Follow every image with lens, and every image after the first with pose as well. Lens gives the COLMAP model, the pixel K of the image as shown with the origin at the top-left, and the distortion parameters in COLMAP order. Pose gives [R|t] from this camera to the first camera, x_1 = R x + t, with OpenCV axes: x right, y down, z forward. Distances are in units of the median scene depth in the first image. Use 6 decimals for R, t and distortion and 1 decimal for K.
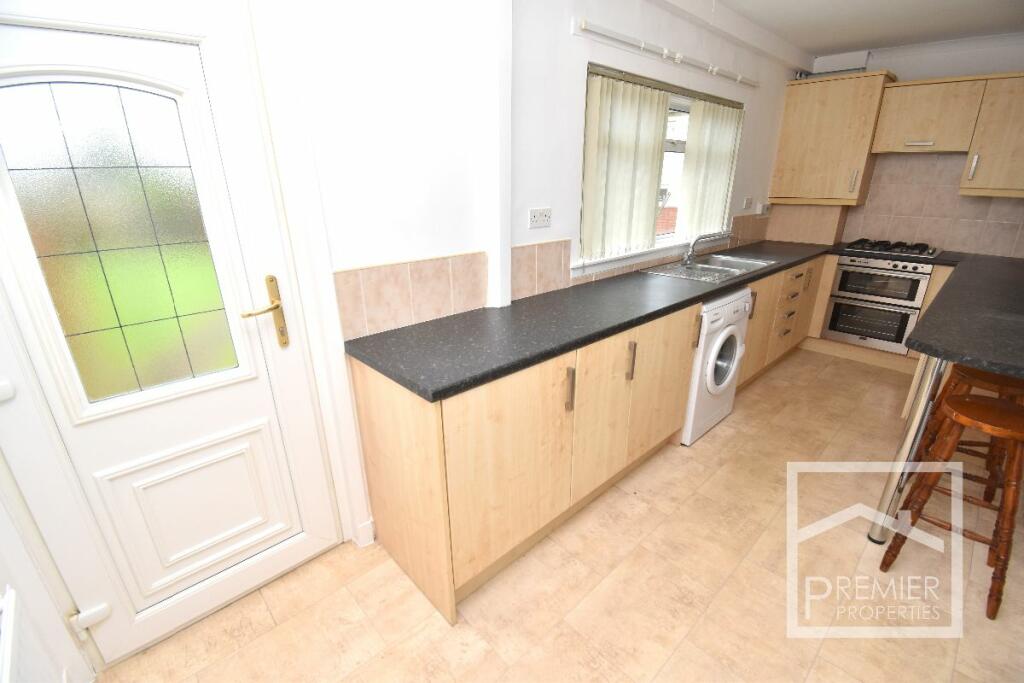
lens RADIAL K [[463.1, 0, 512.9], [0, 463.1, 357.4], [0, 0, 1]] dist [0.000085, -0.000567]
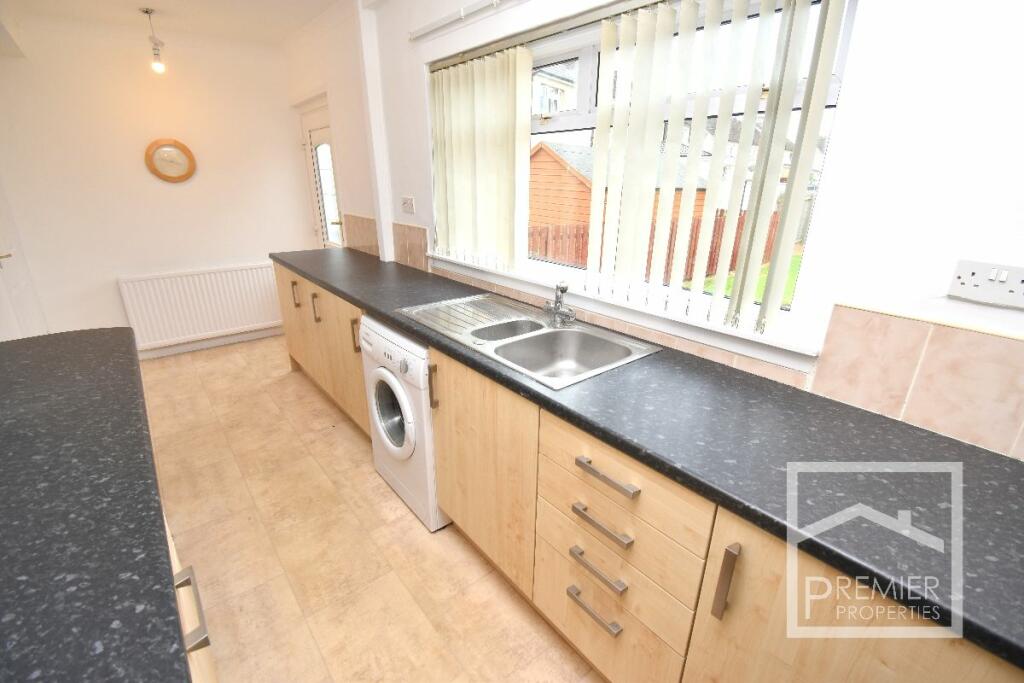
lens RADIAL K [[463.1, 0, 512.9], [0, 463.1, 357.4], [0, 0, 1]] dist [0.000085, -0.000567]
pose [[-0.088561, 0.365519, -0.926581, 1.211951], [-0.367855, 0.852474, 0.371444, -0.467813], [0.925656, 0.373743, 0.058962, 1.210901]]
